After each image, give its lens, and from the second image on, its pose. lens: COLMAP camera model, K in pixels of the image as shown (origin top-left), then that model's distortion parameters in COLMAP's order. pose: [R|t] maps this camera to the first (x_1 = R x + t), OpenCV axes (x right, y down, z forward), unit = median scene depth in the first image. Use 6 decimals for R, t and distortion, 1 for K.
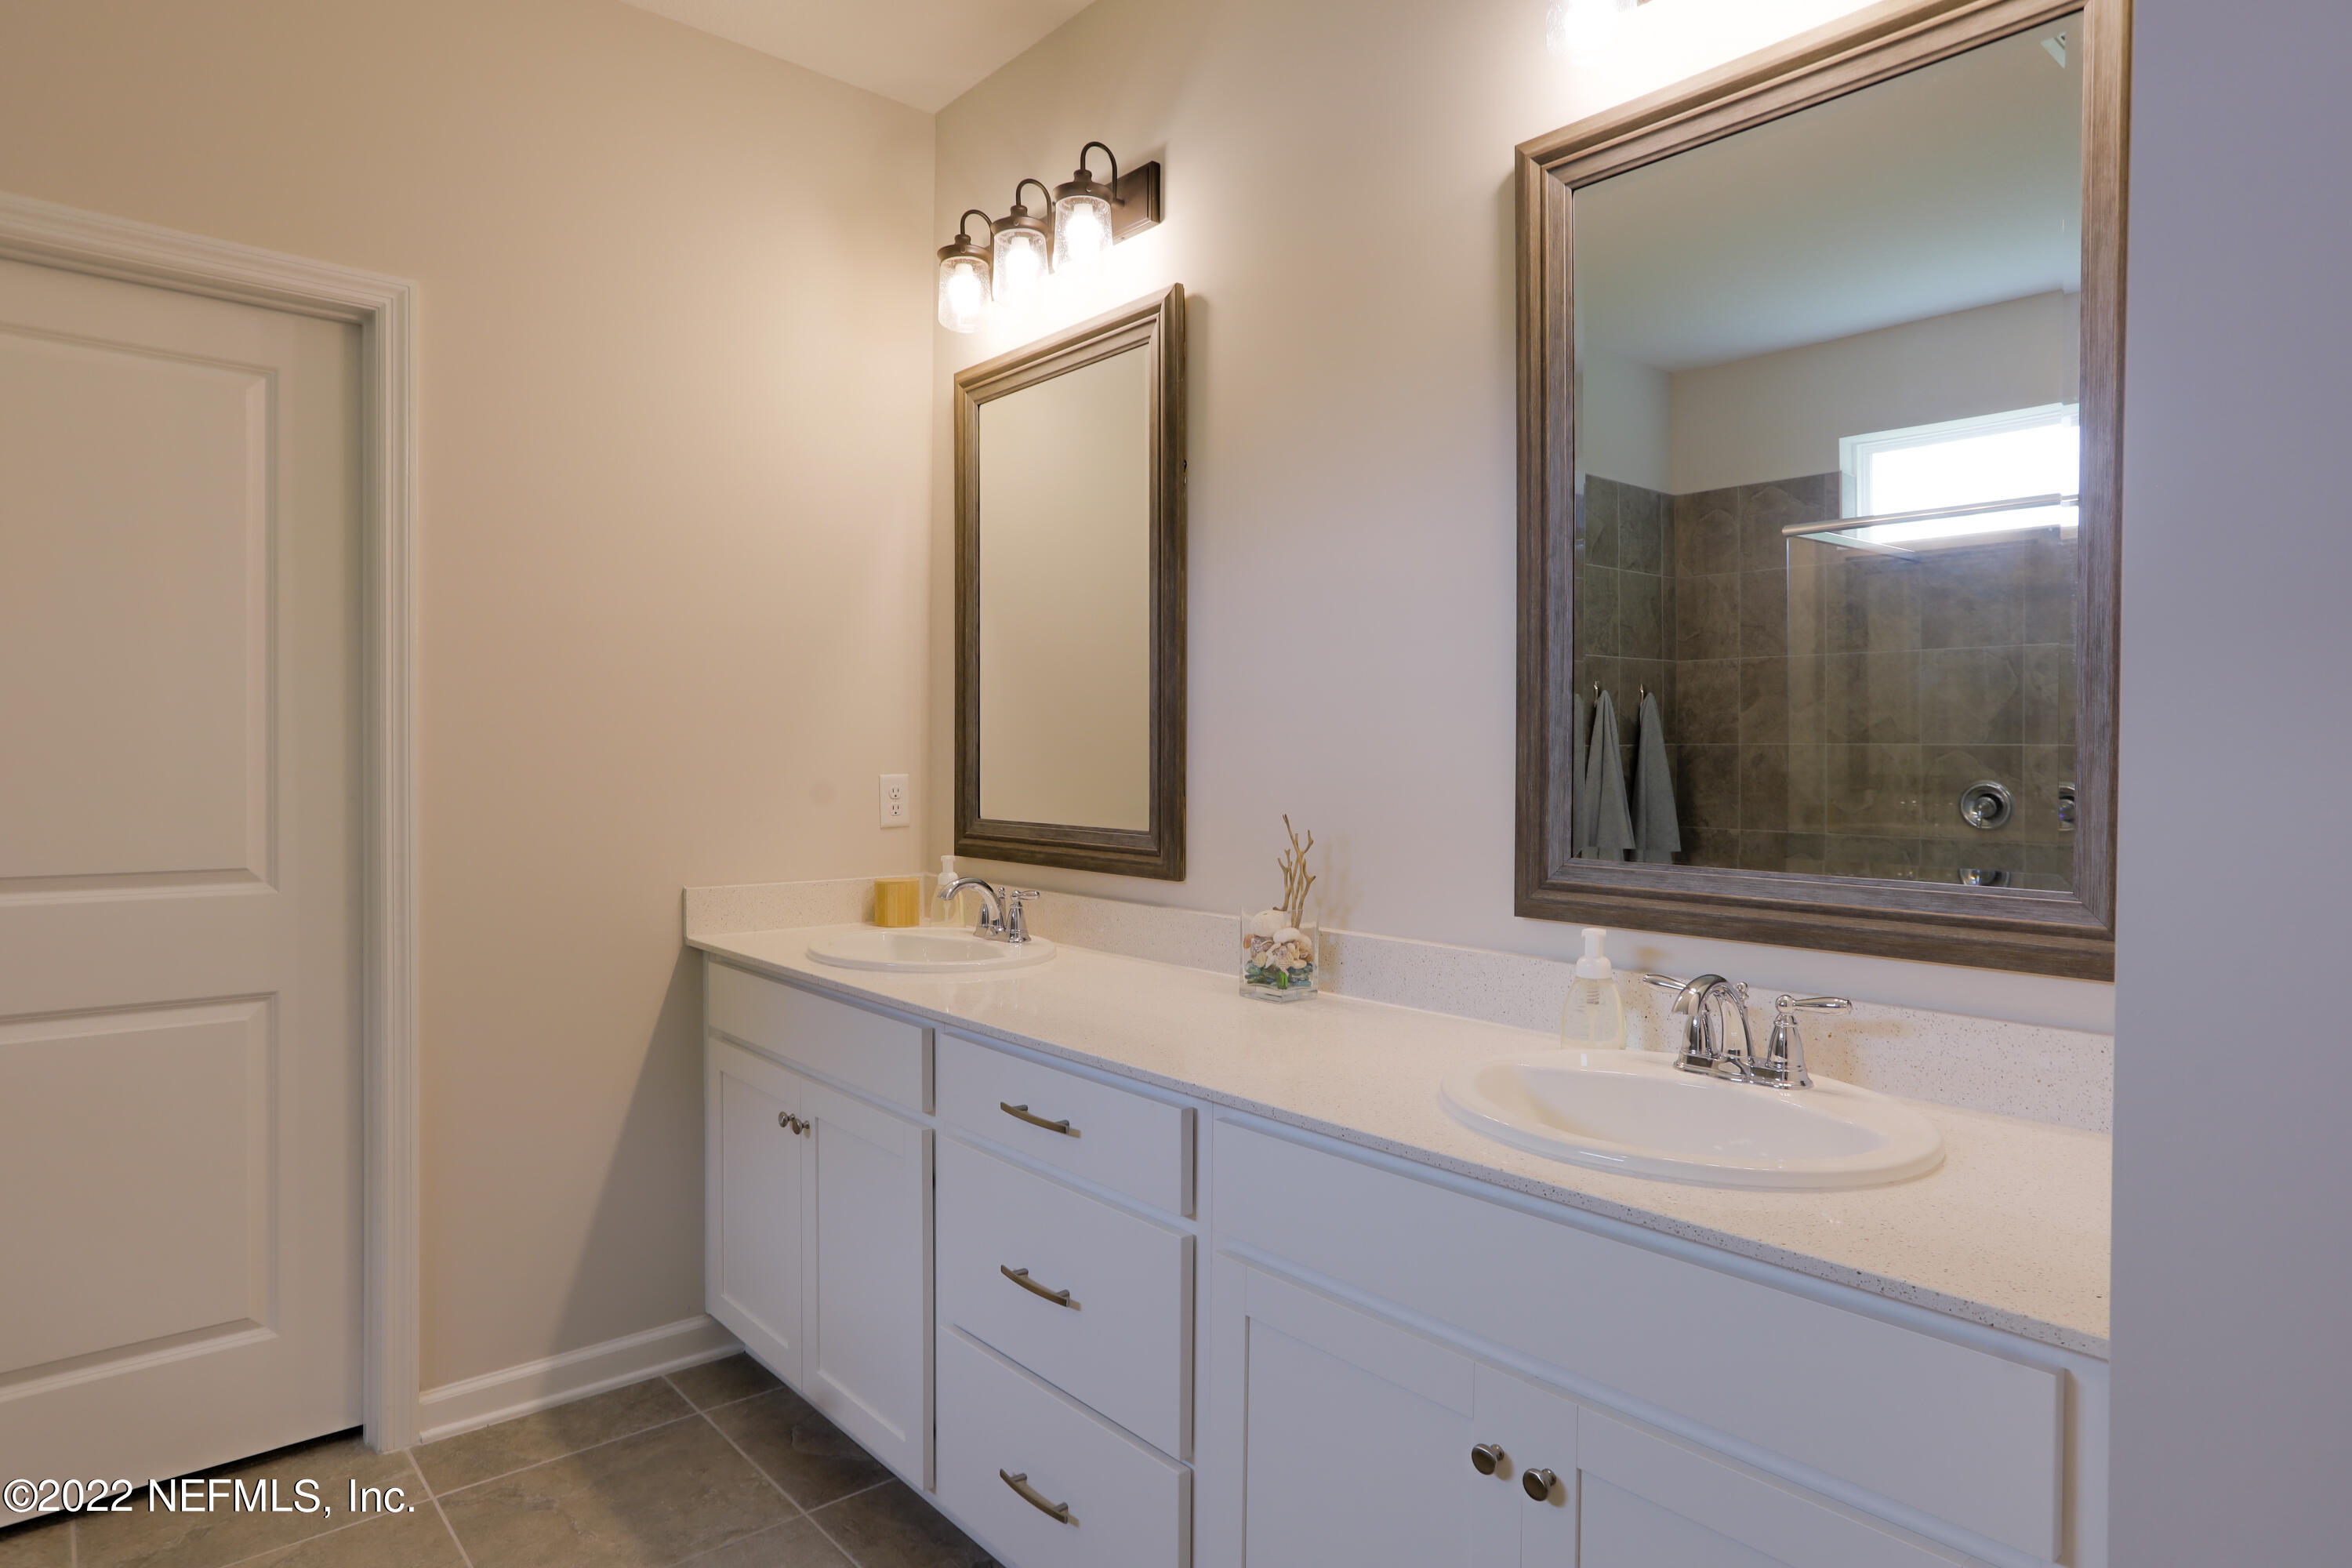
lens RADIAL K [[1333.1, 0, 1176.0], [0, 1333.1, 778.7], [0, 0, 1]] dist [0.008875, 0.004222]
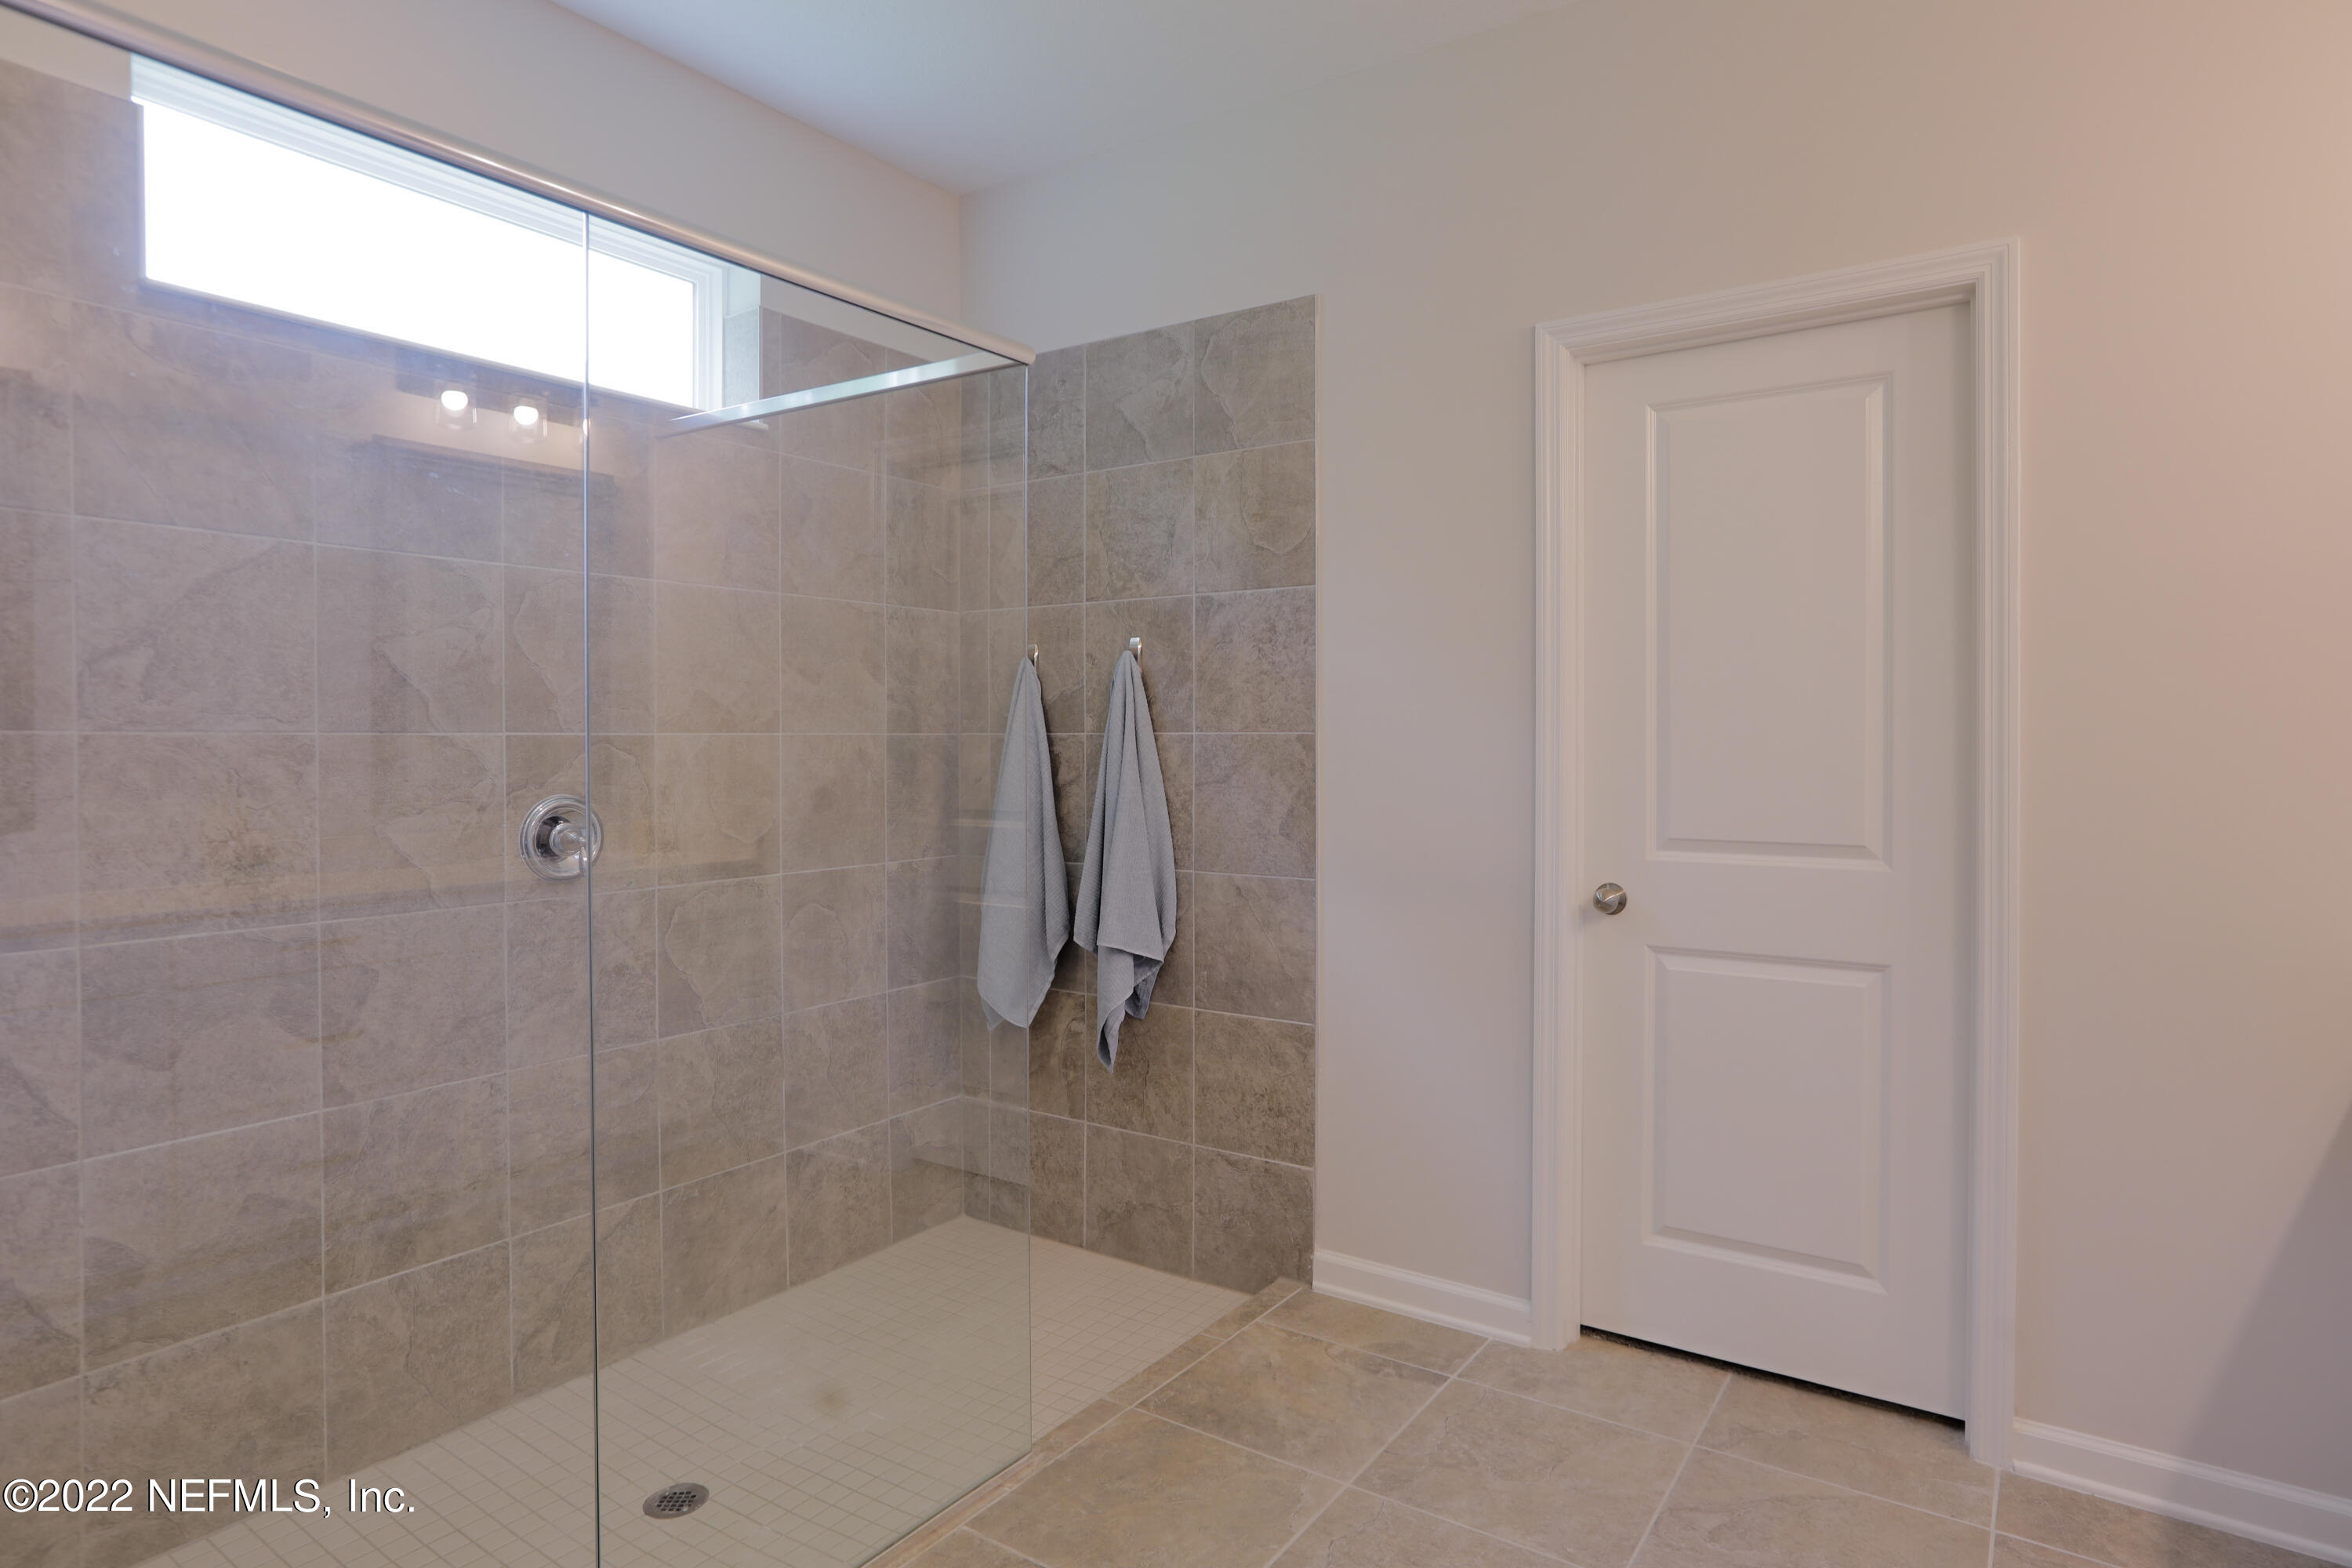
lens RADIAL K [[1333.1, 0, 1204.5], [0, 1333.1, 750.0], [0, 0, 1]] dist [0.008875, 0.004222]
pose [[0.258878, 0.003875, -0.965902, 0.198890], [-0.002620, 0.999991, 0.003309, -0.011816], [0.965906, 0.001674, 0.258886, 0.208739]]
